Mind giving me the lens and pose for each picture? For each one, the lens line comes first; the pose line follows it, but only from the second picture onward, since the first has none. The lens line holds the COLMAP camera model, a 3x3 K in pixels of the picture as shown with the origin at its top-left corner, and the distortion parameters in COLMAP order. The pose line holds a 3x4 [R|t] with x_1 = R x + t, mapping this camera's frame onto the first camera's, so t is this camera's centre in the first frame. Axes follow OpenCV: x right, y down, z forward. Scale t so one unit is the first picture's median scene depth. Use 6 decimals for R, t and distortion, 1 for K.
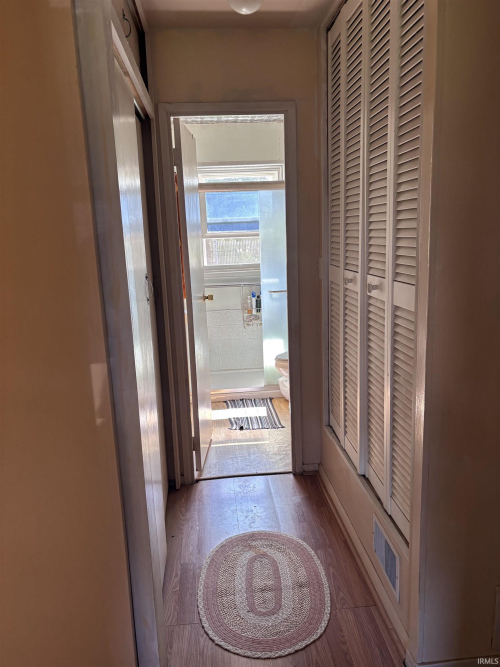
lens RADIAL K [[504.7, 0, 251.2], [0, 504.7, 335.4], [0, 0, 1]] dist [0.039654, -0.019218]
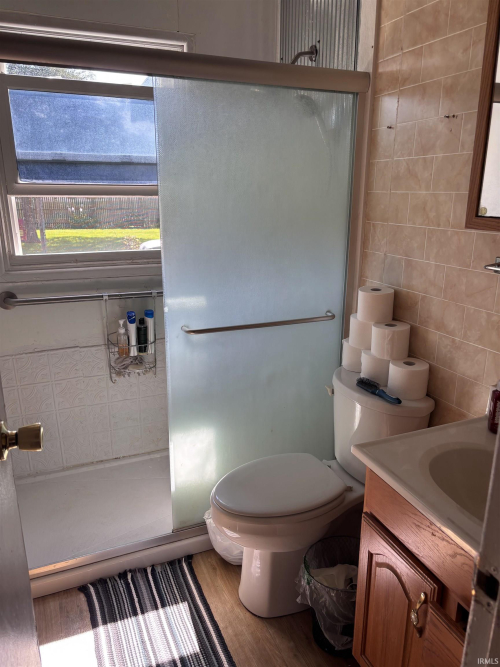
lens RADIAL K [[504.7, 0, 251.3], [0, 504.7, 329.8], [0, 0, 1]] dist [0.039654, -0.019218]
pose [[0.951633, -0.045097, 0.303909, -0.033866], [0.026320, 0.997499, 0.065603, -0.097992], [-0.306107, -0.054431, 0.950440, 0.504907]]
